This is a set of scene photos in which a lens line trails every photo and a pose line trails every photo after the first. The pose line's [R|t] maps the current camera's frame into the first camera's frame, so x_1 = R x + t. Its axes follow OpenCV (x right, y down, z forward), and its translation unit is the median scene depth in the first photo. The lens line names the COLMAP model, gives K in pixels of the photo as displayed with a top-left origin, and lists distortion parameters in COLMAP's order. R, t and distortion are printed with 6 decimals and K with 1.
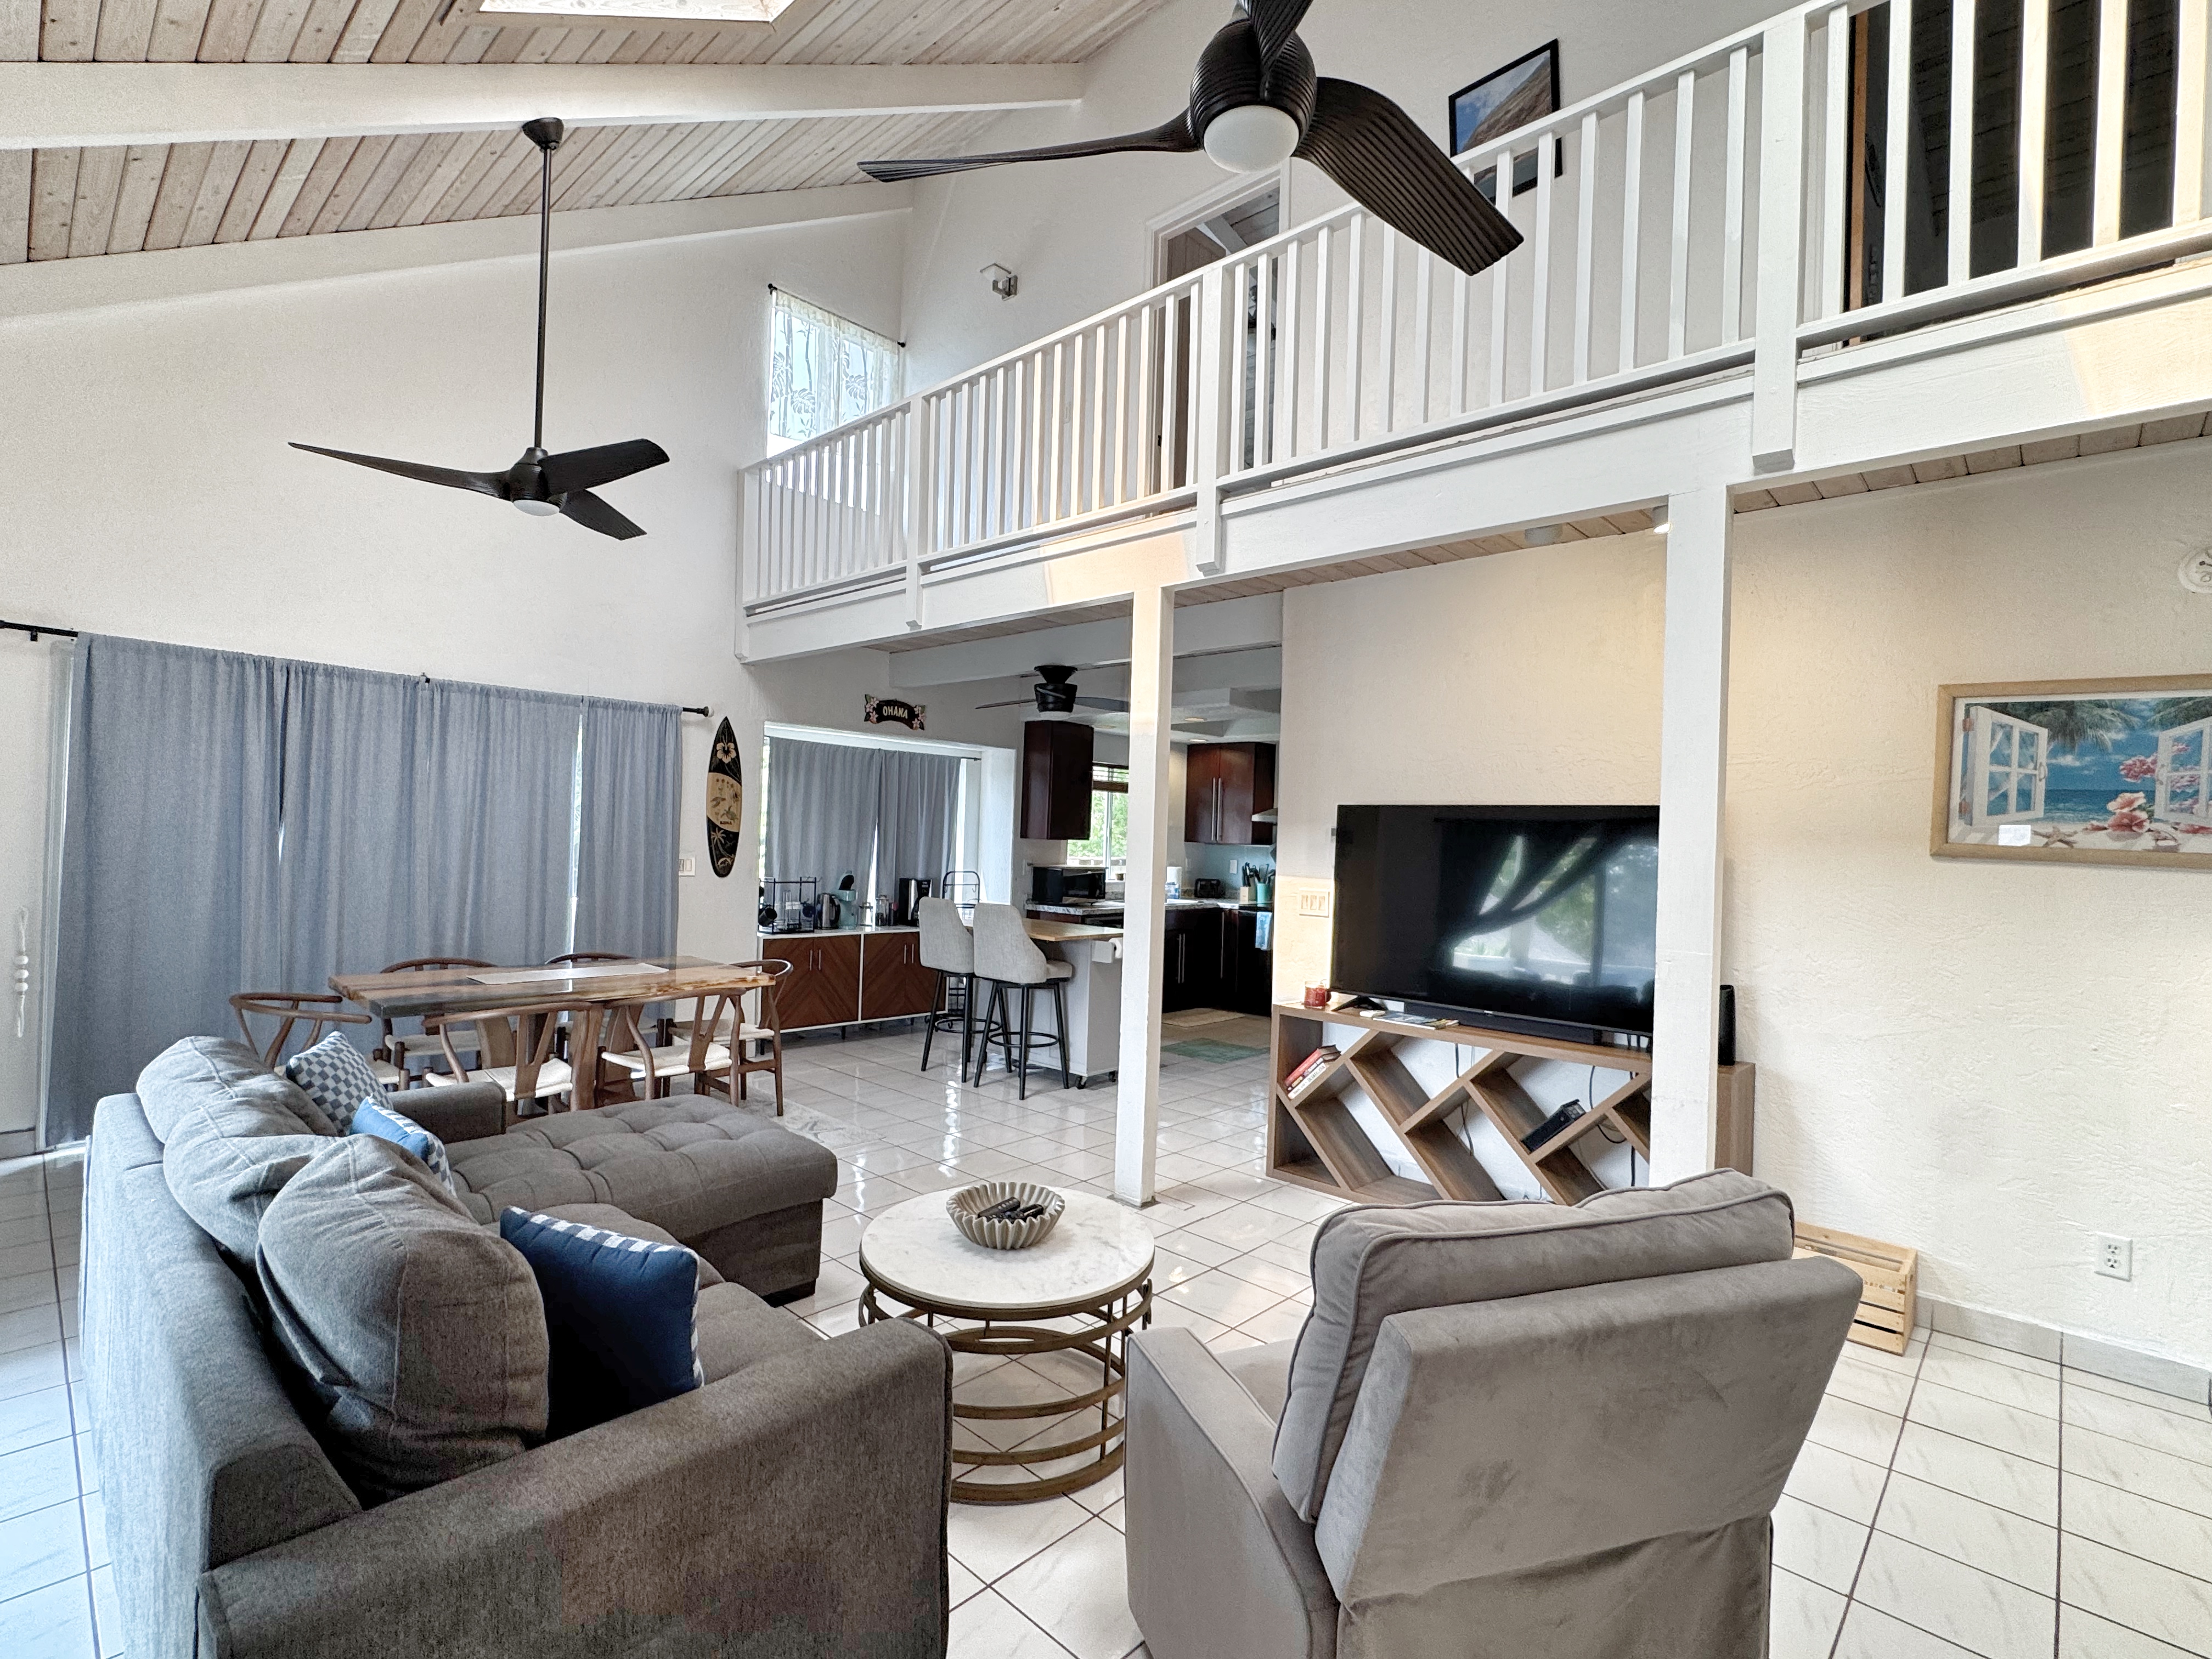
lens RADIAL K [[1032.6, 0, 1105.9], [0, 1032.6, 831.9], [0, 0, 1]] dist [-0.004266, 0.000525]
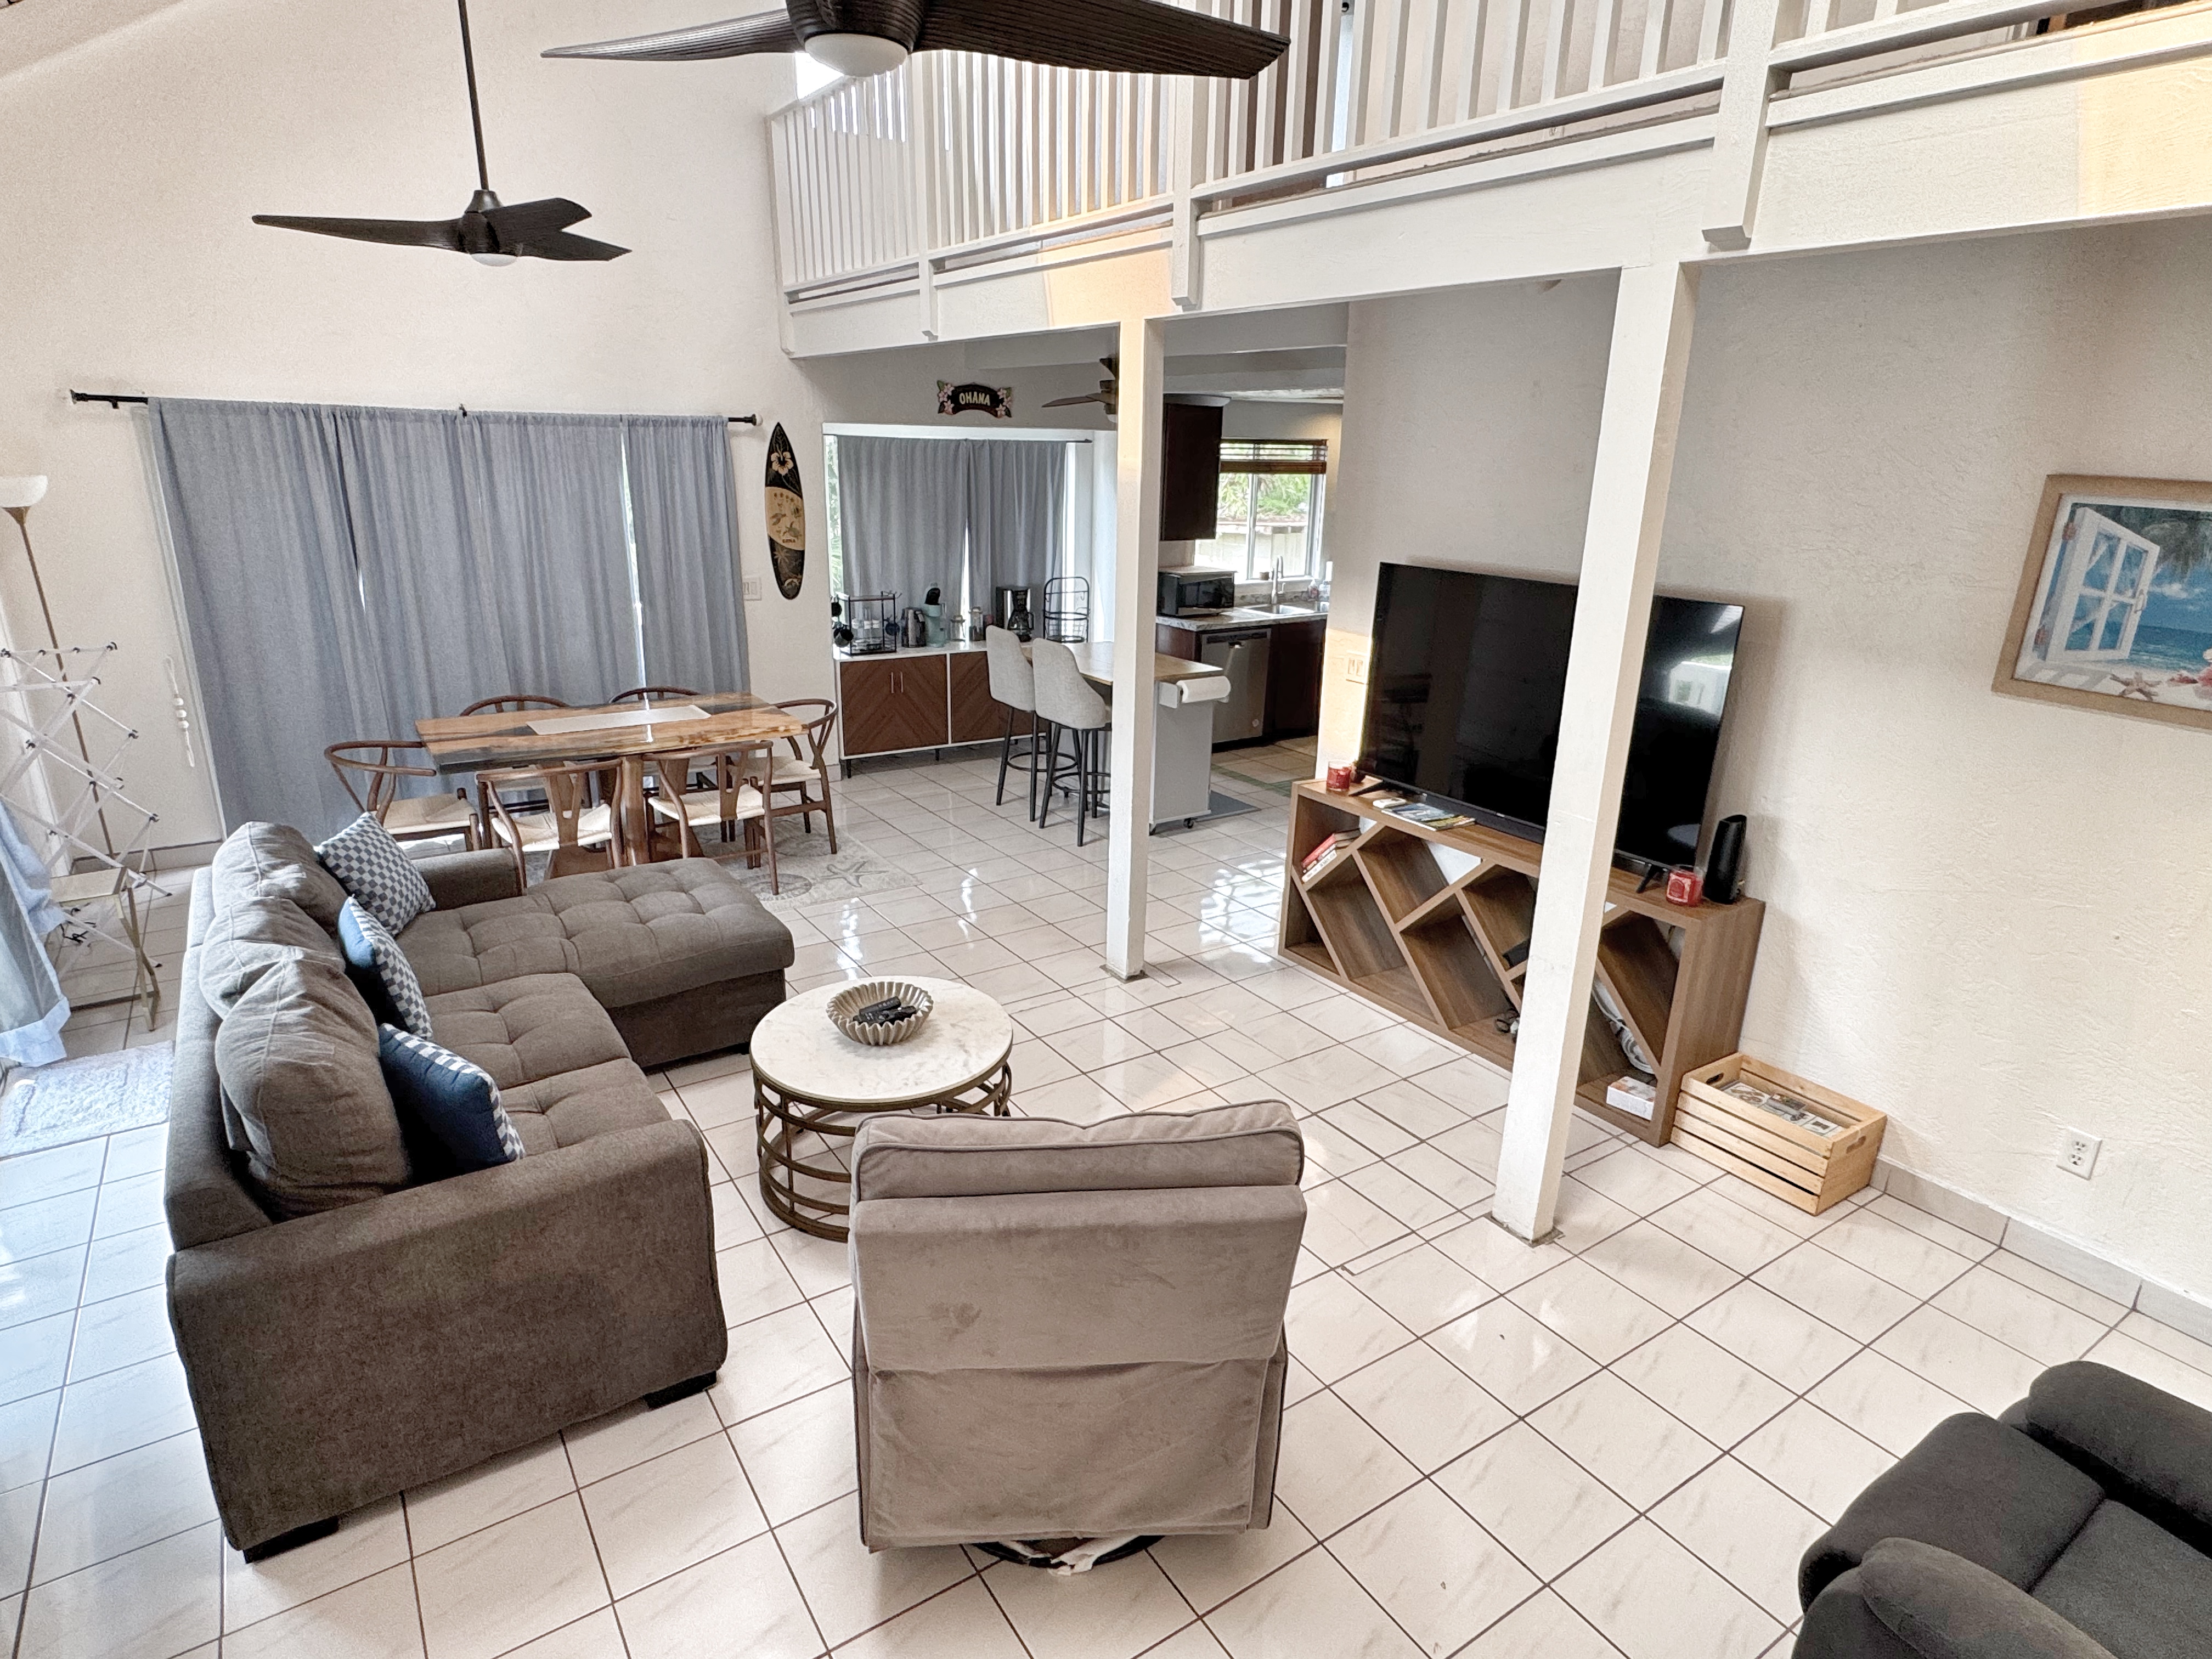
lens RADIAL K [[1225.7, 0, 1103.2], [0, 1225.7, 833.6], [0, 0, 1]] dist [-0.003987, 0.000692]
pose [[0.973242, 0.058566, -0.222195, 0.259102], [0.011925, 0.952798, 0.303371, -0.133012], [0.229474, -0.297903, 0.926604, -0.074362]]
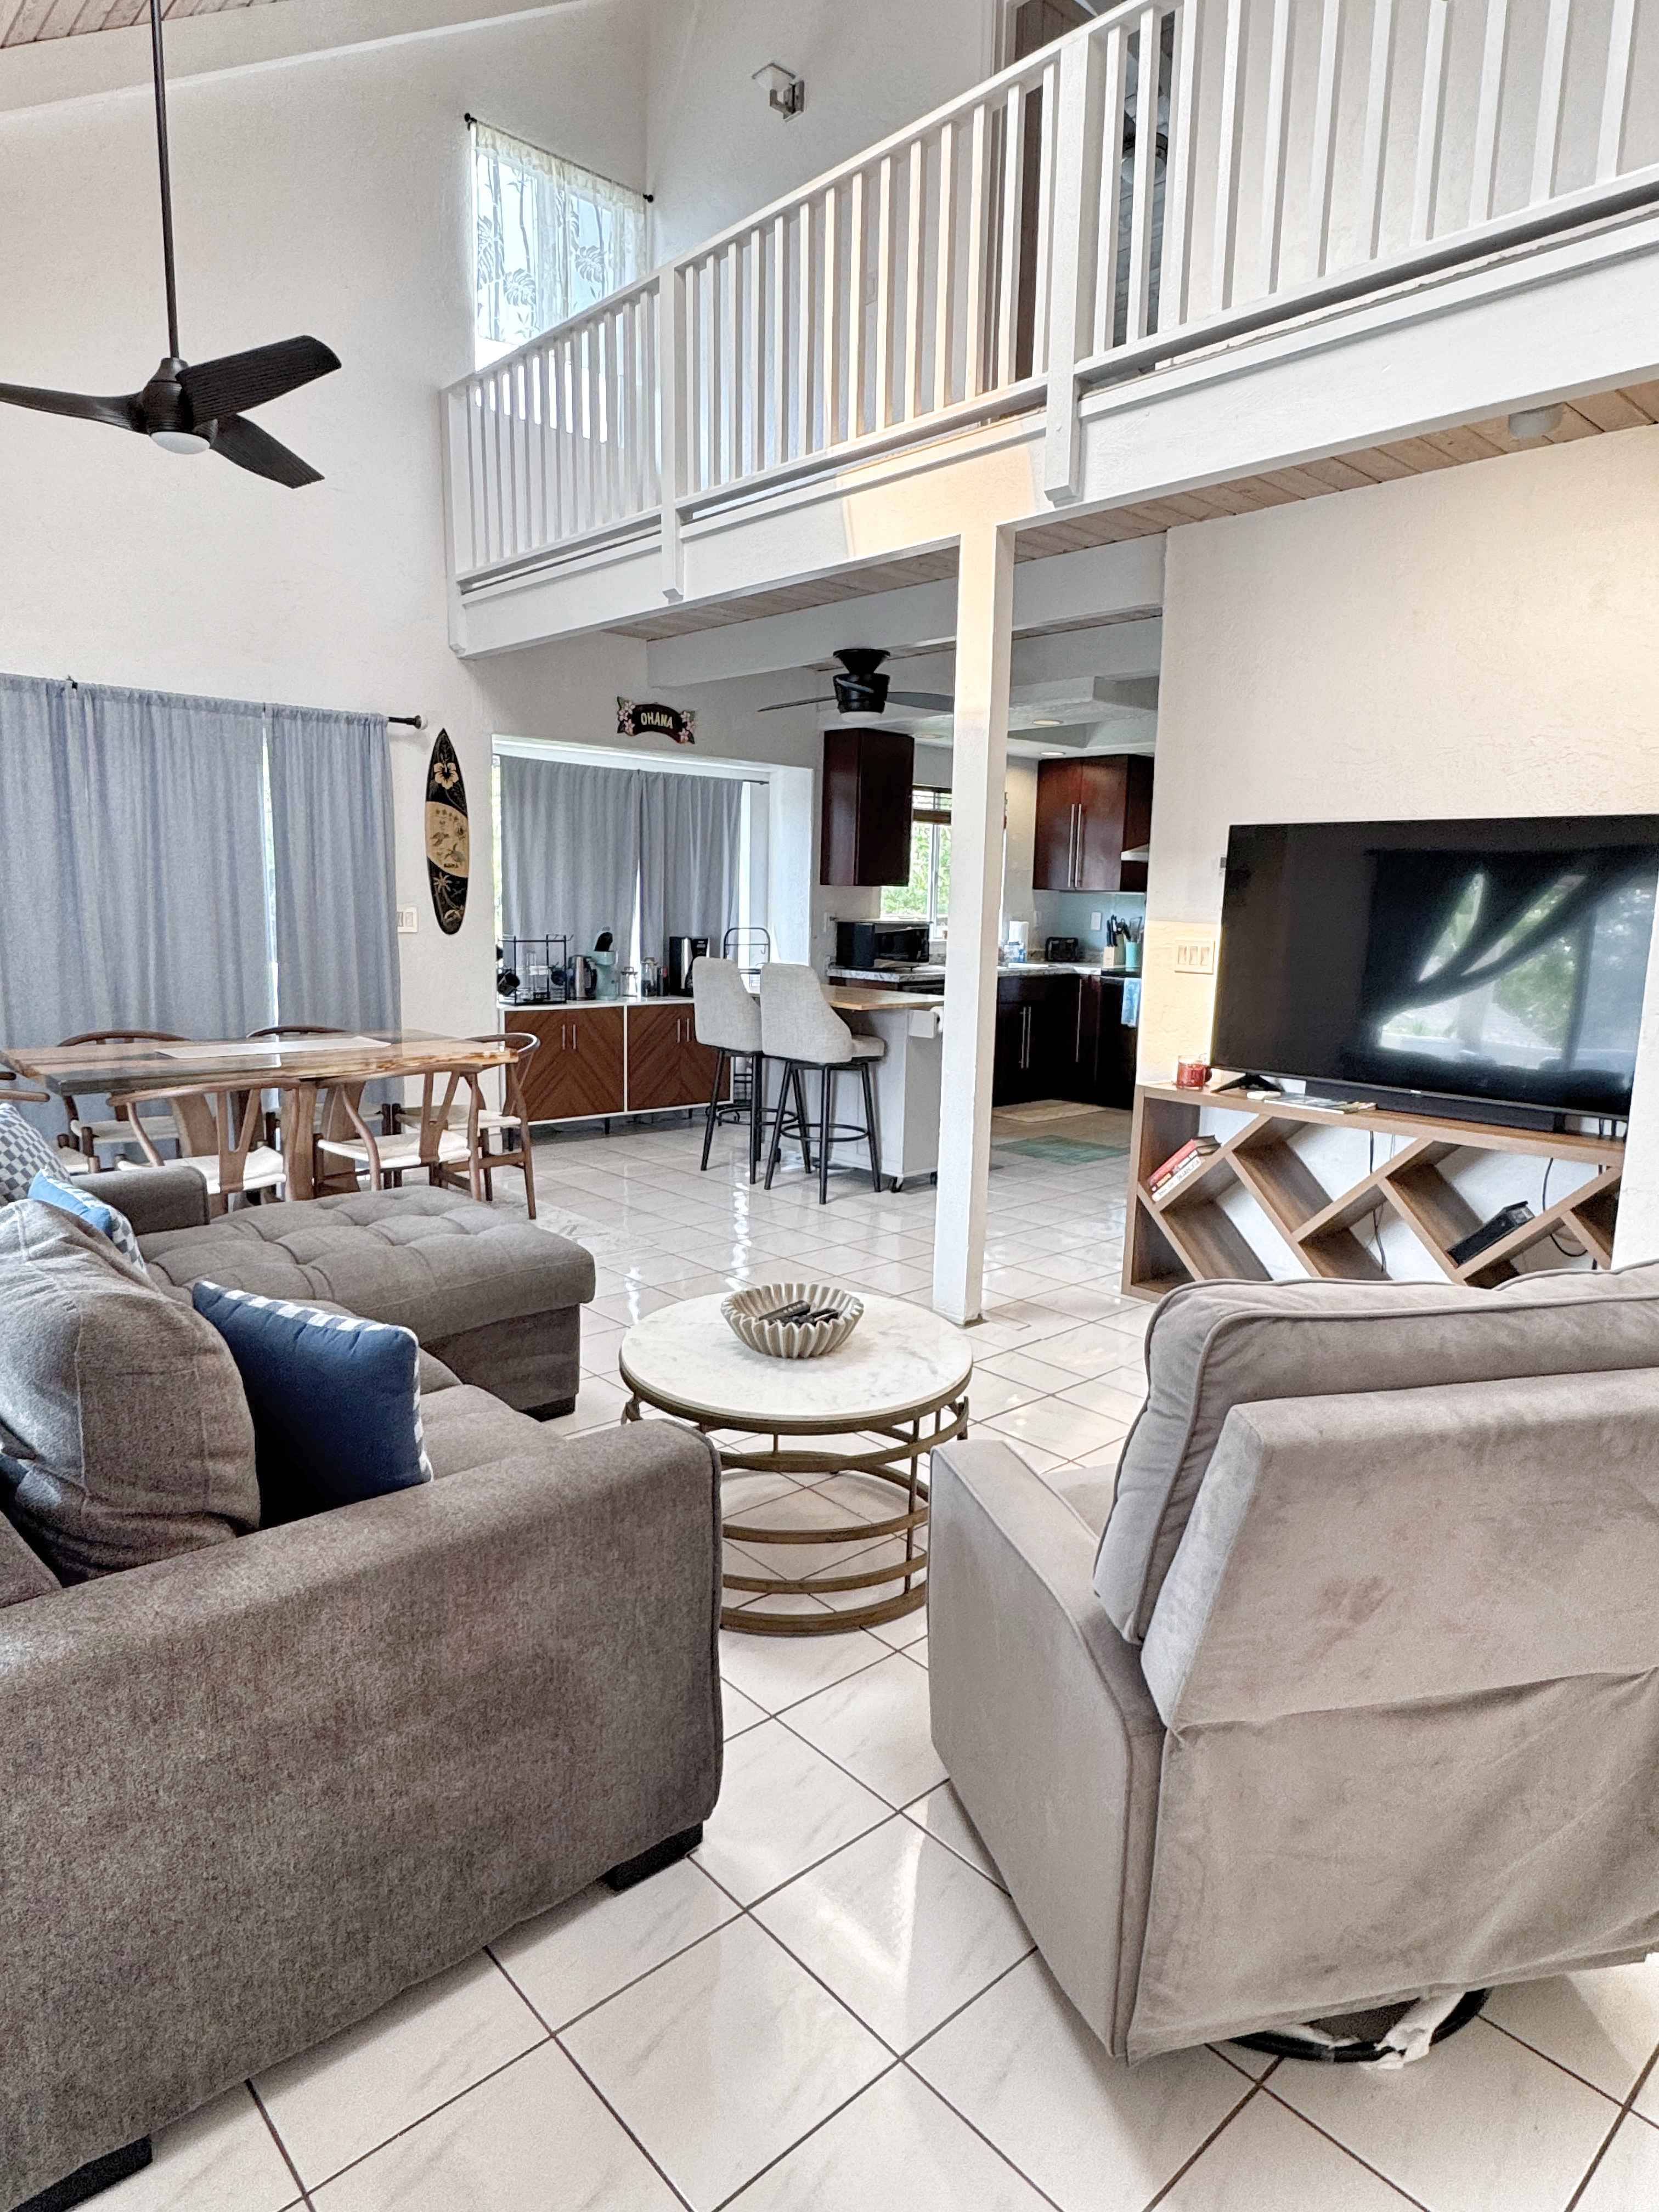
lens RADIAL K [[1301.1, 0, 831.6], [0, 1301.1, 1108.1], [0, 0, 1]] dist [-0.005892, 0.003090]
pose [[0.996767, 0.002702, -0.080299, 0.011000], [0.010649, 0.986174, 0.165373, 0.019024], [0.079636, -0.165694, 0.982957, 0.002363]]
